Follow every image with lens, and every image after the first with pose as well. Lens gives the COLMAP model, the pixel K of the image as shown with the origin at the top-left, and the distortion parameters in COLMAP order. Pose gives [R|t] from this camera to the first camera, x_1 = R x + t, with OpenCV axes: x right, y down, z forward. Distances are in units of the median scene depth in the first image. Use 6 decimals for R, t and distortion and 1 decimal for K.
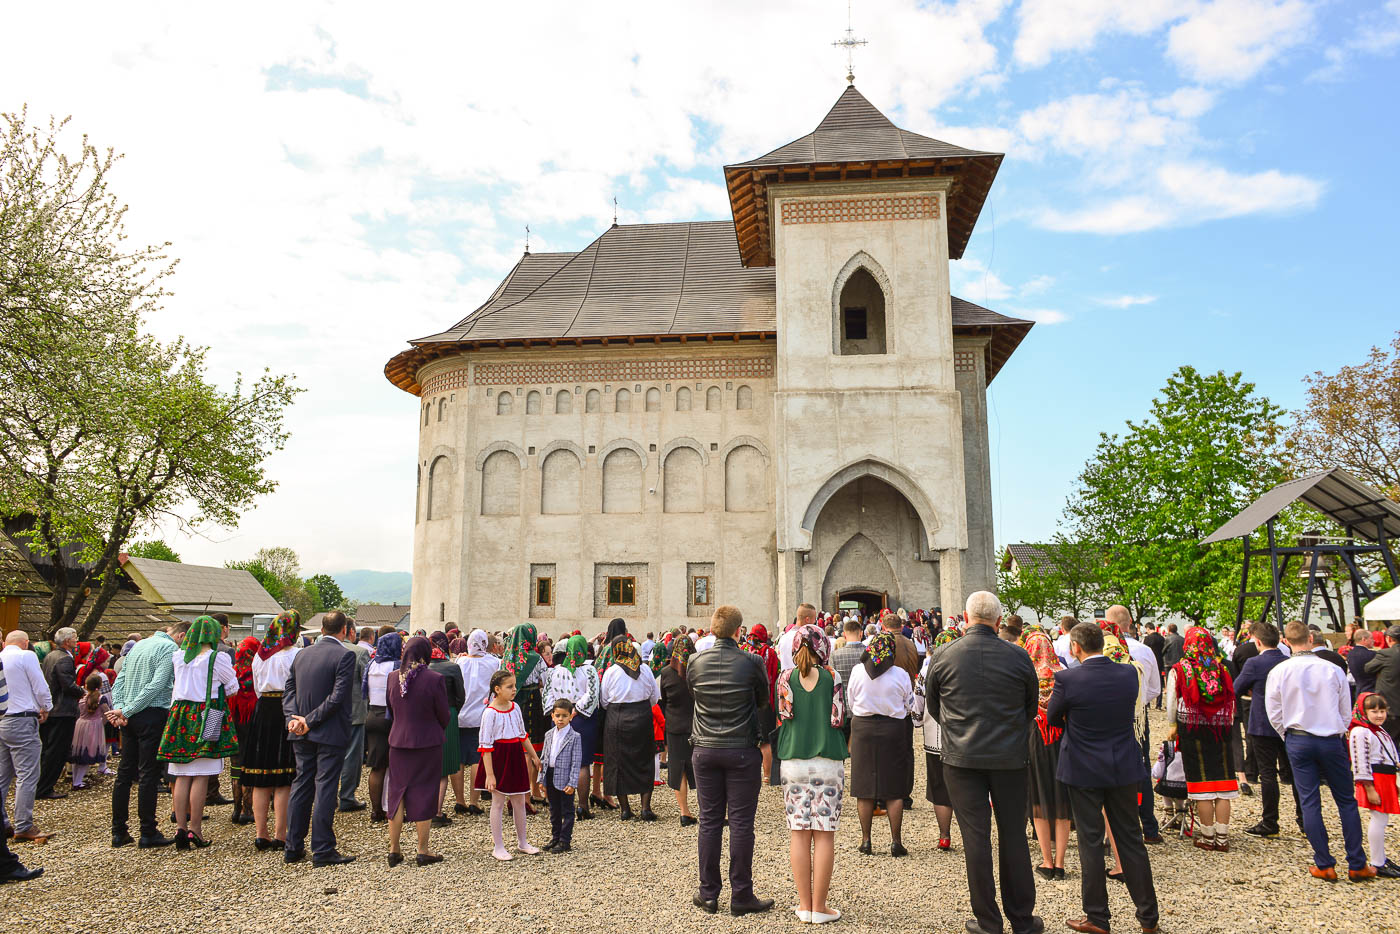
lens RADIAL K [[981.8, 0, 700.0], [0, 981.8, 467.0], [0, 0, 1]] dist [-0.008353, -0.003669]
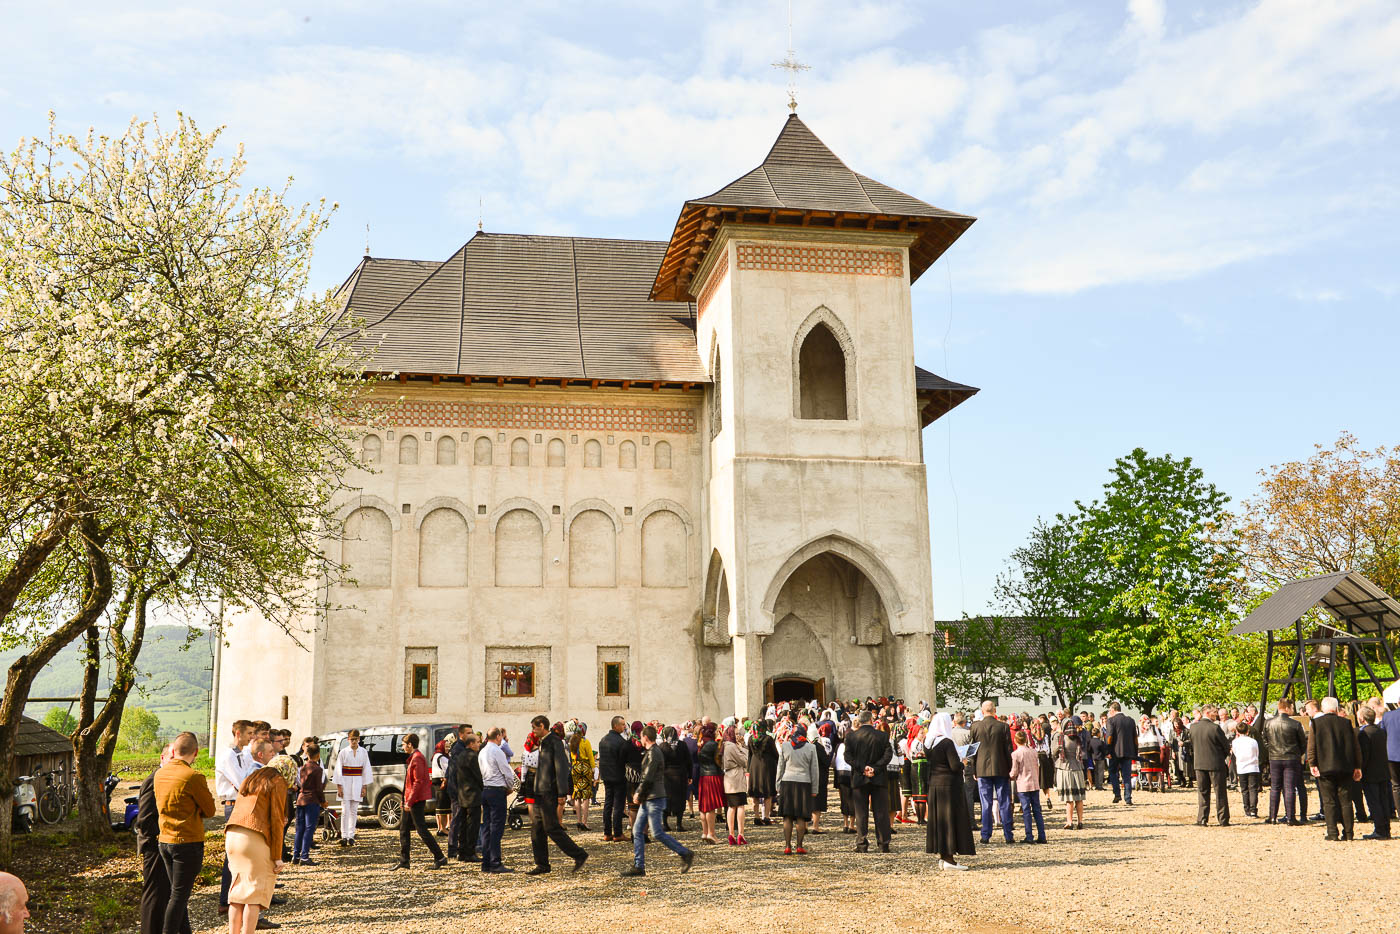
lens RADIAL K [[1334.1, 0, 700.0], [0, 1334.1, 467.0], [0, 0, 1]] dist [0.000742, 0.001052]
pose [[0.961312, 0.038273, 0.272789, -0.250319], [-0.029917, 0.998949, -0.034727, -0.020655], [-0.273831, 0.025222, 0.961447, -0.144469]]
